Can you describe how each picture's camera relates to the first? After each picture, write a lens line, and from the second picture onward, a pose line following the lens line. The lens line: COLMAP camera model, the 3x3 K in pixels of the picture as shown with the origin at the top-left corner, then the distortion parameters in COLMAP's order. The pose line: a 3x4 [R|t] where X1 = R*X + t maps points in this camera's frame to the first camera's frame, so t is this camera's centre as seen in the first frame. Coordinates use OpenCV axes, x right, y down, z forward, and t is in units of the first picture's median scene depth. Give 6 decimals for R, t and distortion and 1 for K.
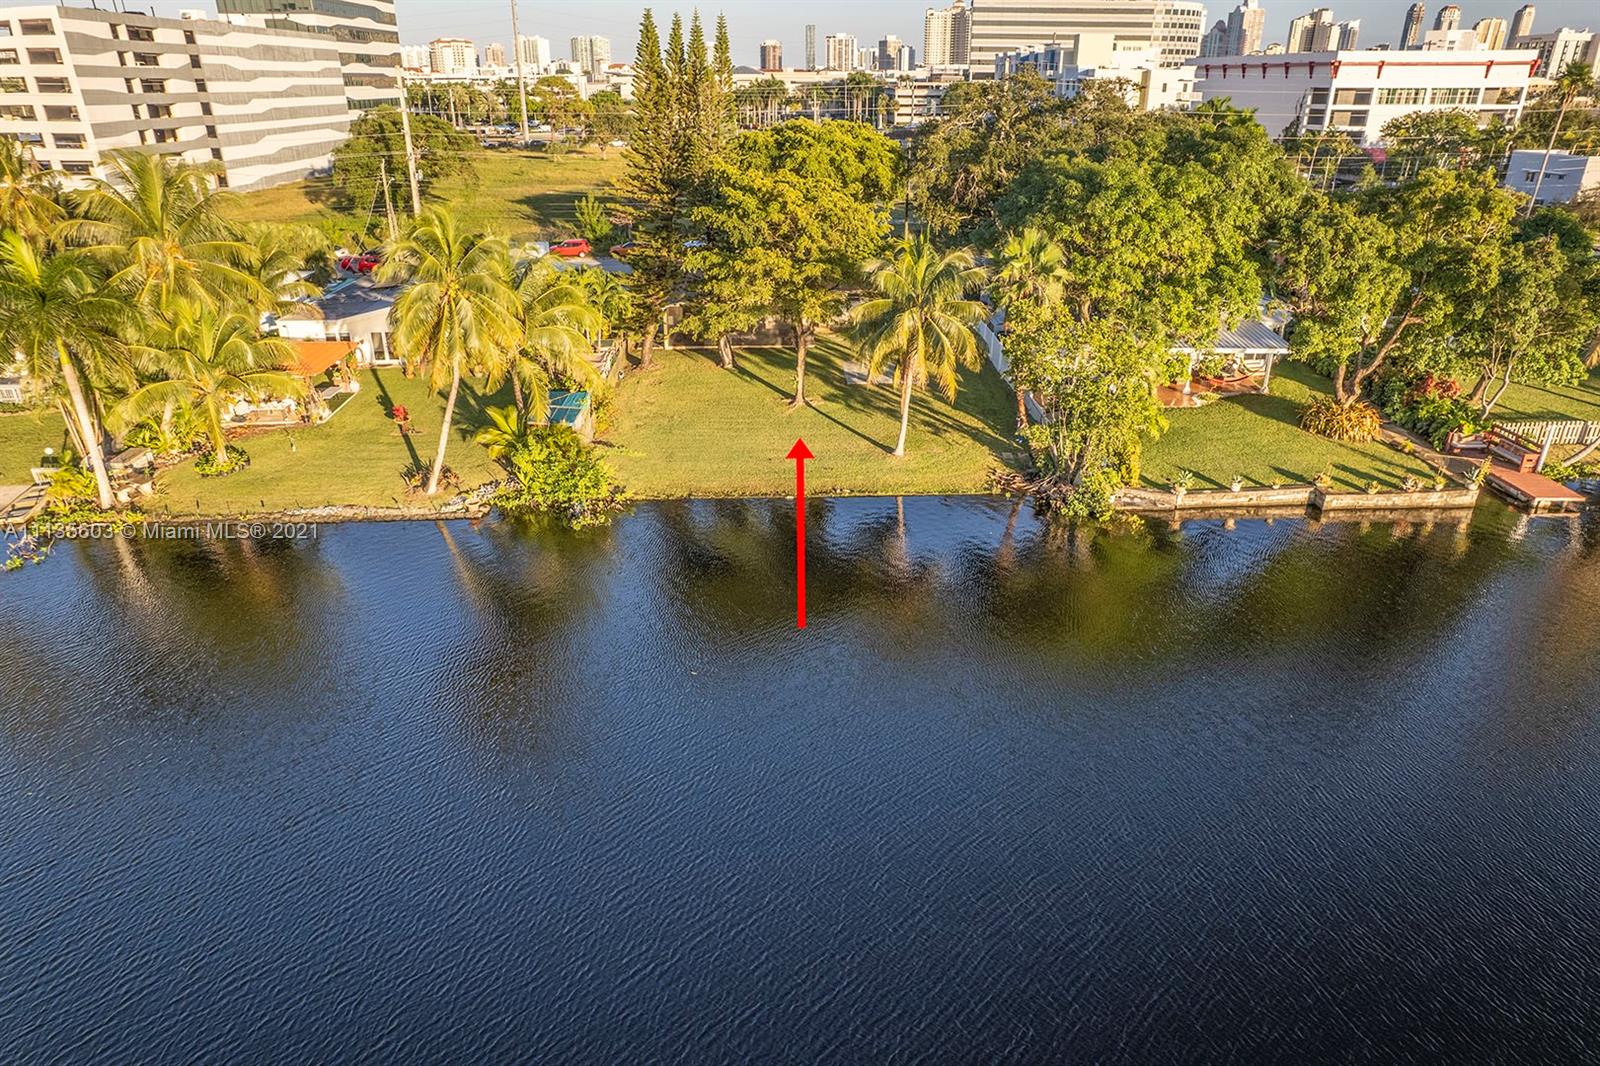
lens RADIAL K [[1020.8, 0, 792.4], [0, 1020.8, 534.7], [0, 0, 1]] dist [-0.074504, 0.062717]
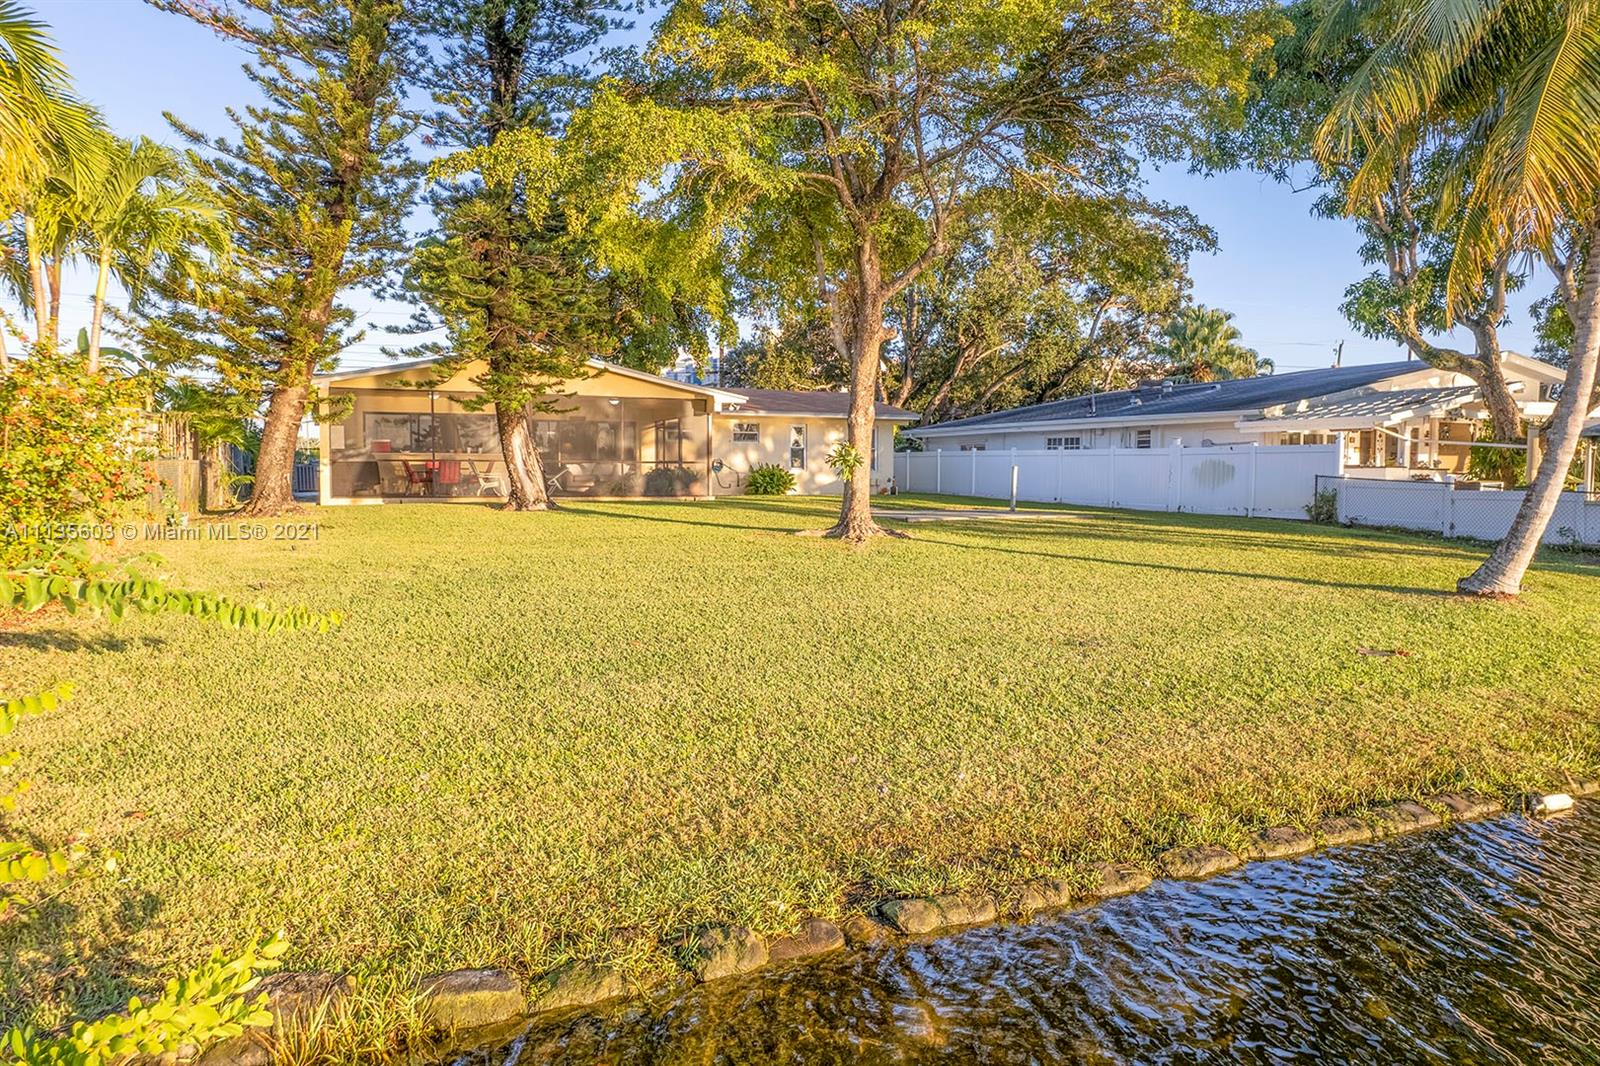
lens RADIAL K [[1020.8, 0, 804.6], [0, 1020.8, 534.3], [0, 0, 1]] dist [-0.074504, 0.062717]
pose [[0.925566, -0.018252, 0.378145, -0.141870], [0.153490, 0.931154, -0.330745, -0.040864], [-0.346075, 0.364168, 0.864647, 0.887274]]
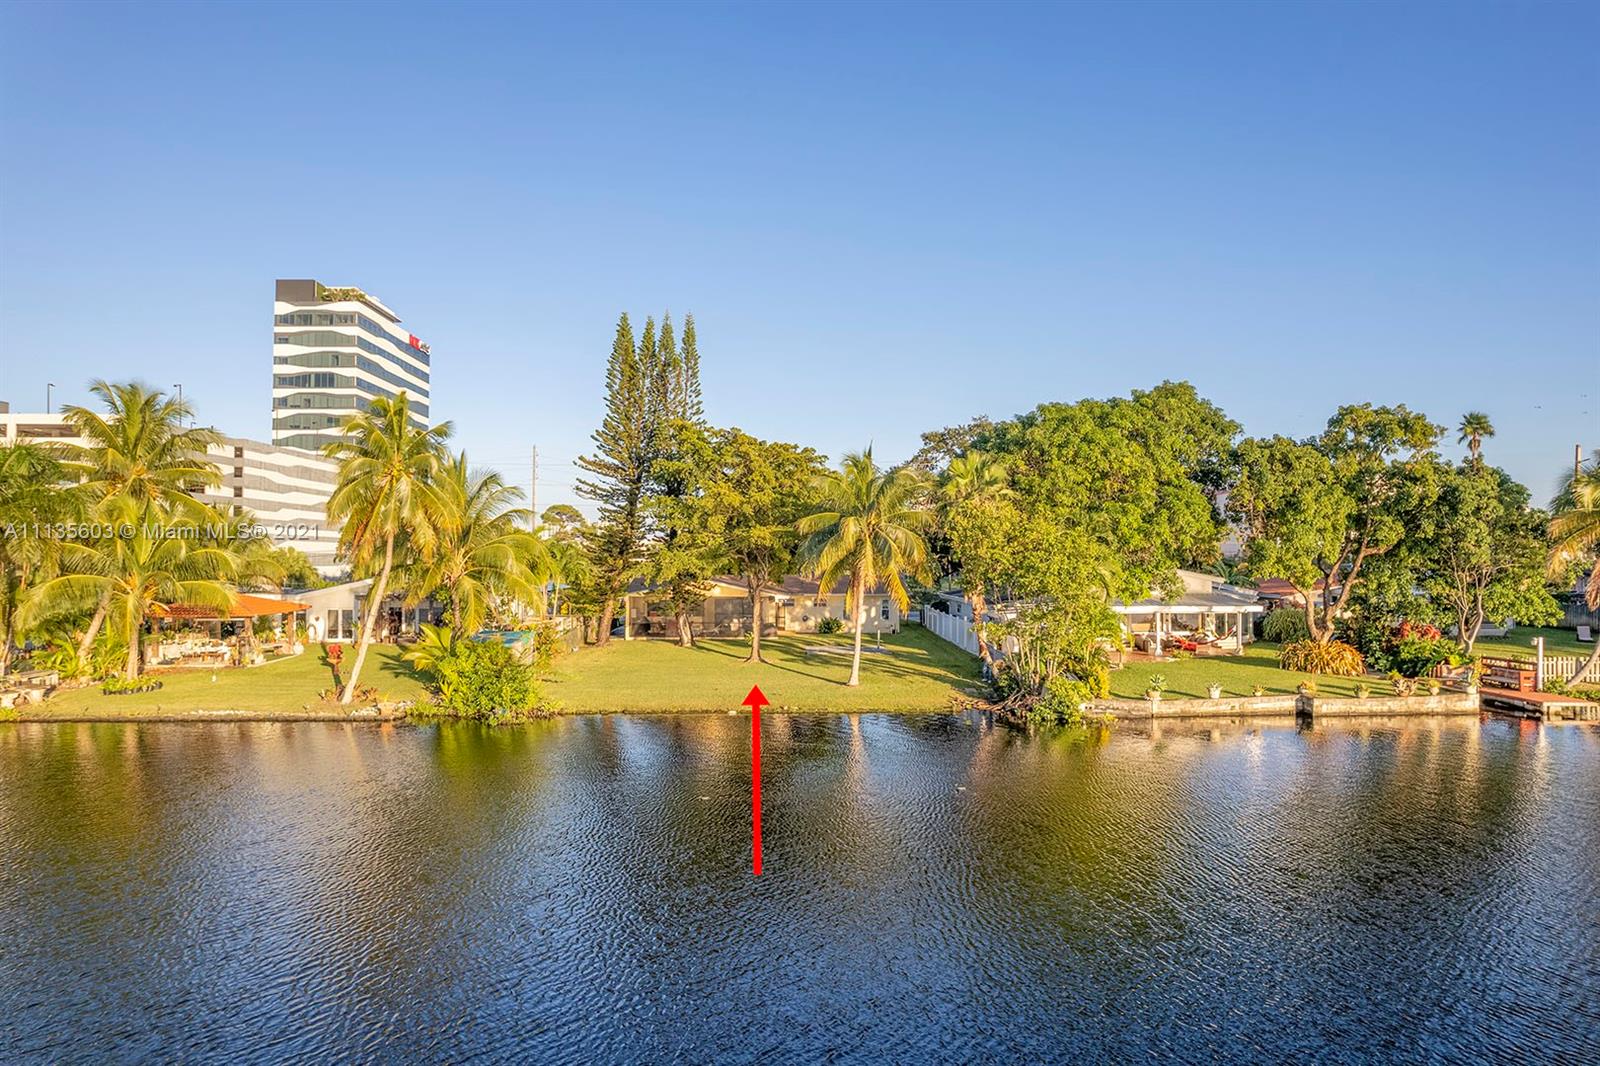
lens RADIAL K [[1020.8, 0, 795.6], [0, 1020.8, 543.6], [0, 0, 1]] dist [-0.074504, 0.062717]
pose [[0.999988, 0.004811, 0.000263, 0.052550], [-0.004227, 0.902156, -0.431389, 0.217336], [-0.002312, 0.431383, 0.902166, 0.103659]]
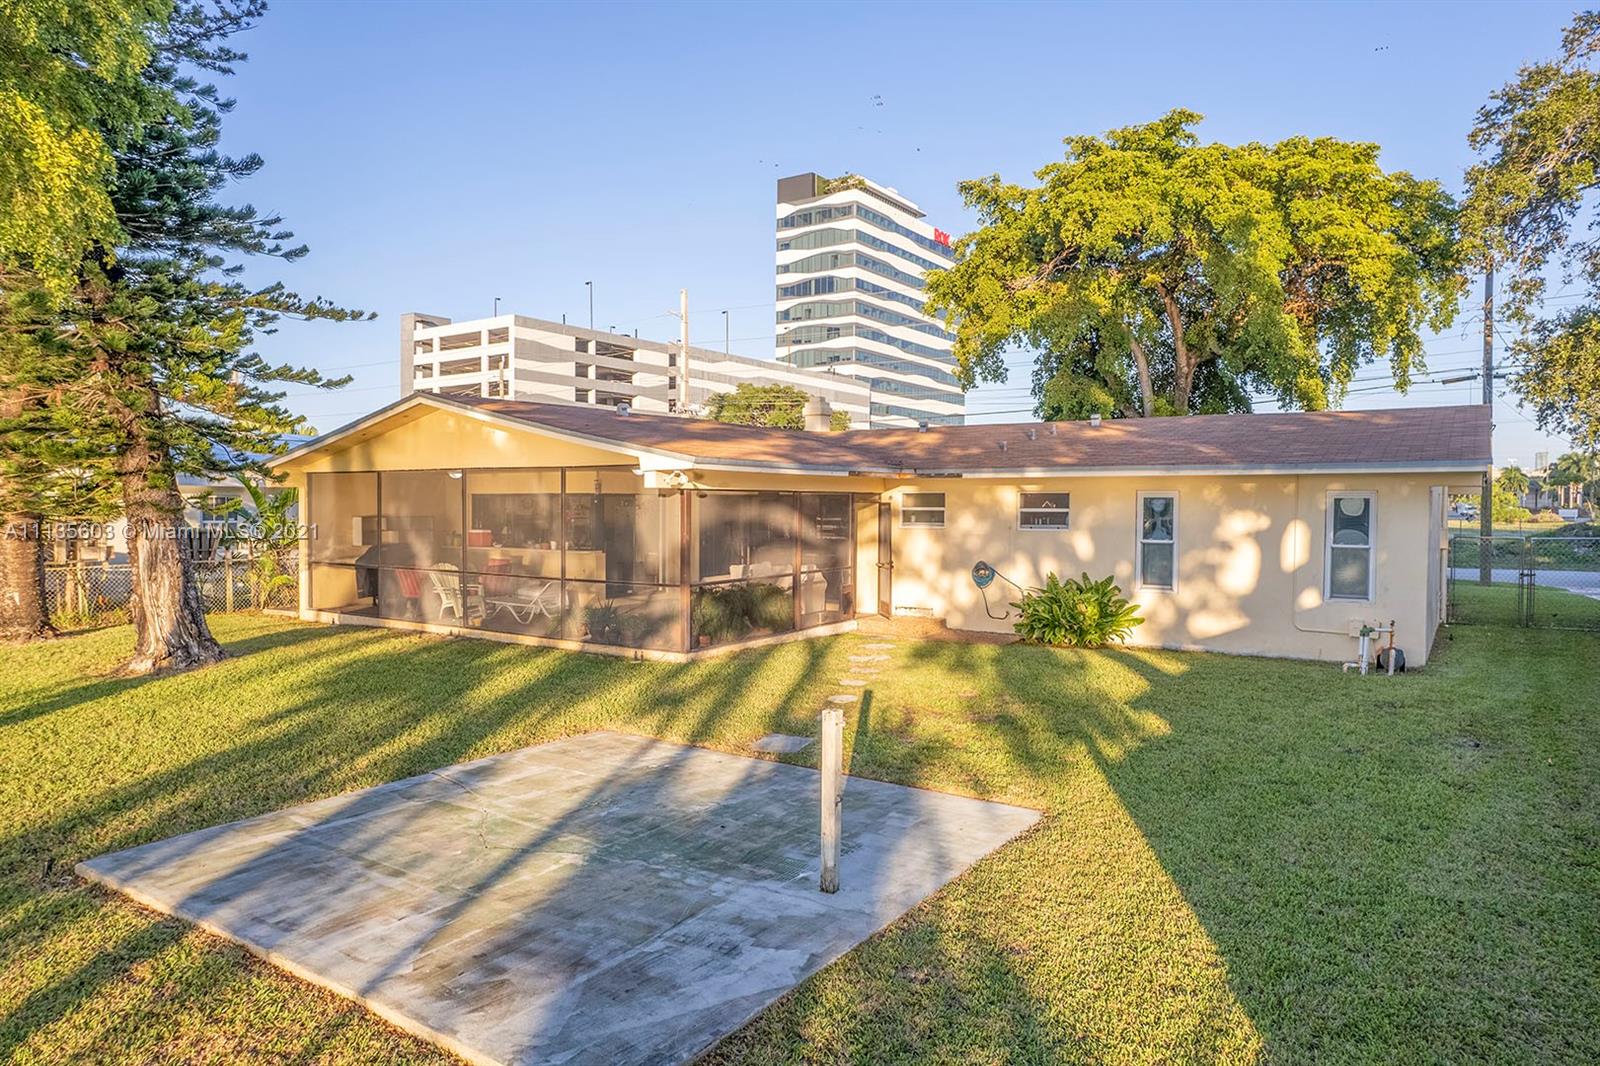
lens RADIAL K [[1020.8, 0, 812.4], [0, 1020.8, 540.6], [0, 0, 1]] dist [-0.074504, 0.062717]
pose [[0.816650, 0.023441, -0.576657, 0.224091], [-0.243582, 0.919821, -0.307566, -0.206208], [0.523211, 0.391637, 0.756882, 1.177470]]
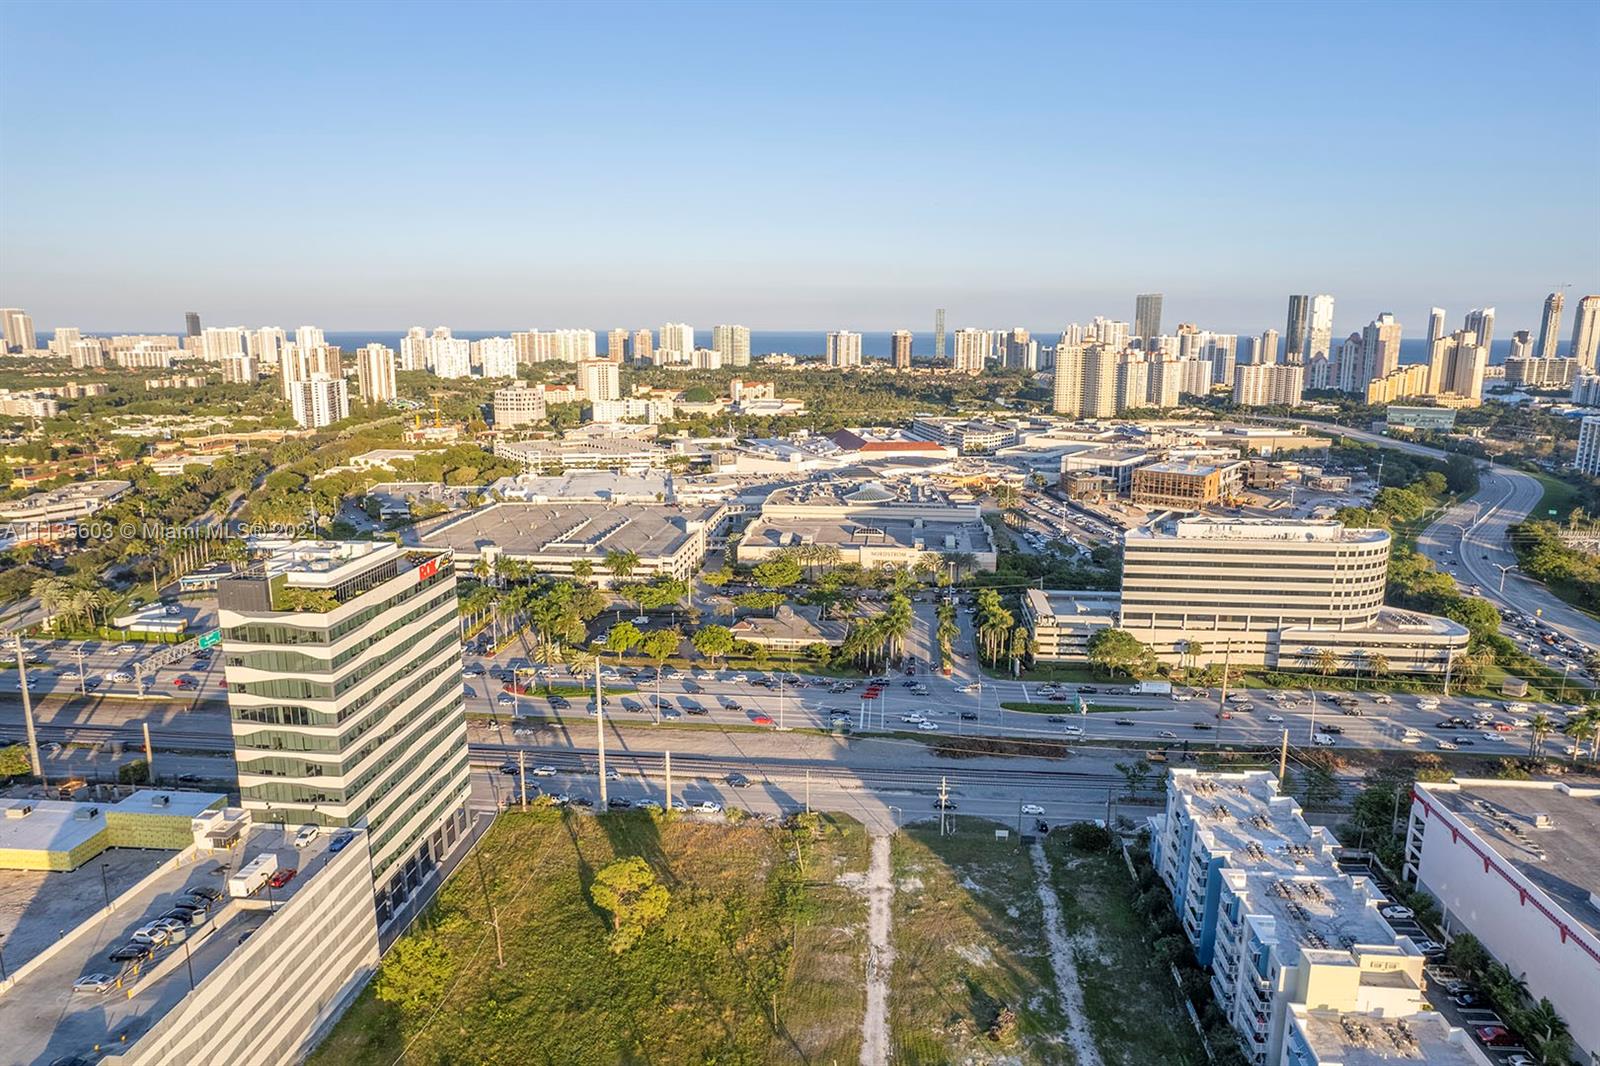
lens RADIAL K [[1020.8, 0, 794.6], [0, 1020.8, 537.4], [0, 0, 1]] dist [-0.074504, 0.062717]
pose [[0.992512, 0.025027, -0.119557, -0.025888], [-0.051408, 0.973464, -0.222991, -2.236261], [0.110804, 0.227467, 0.967461, 0.660303]]
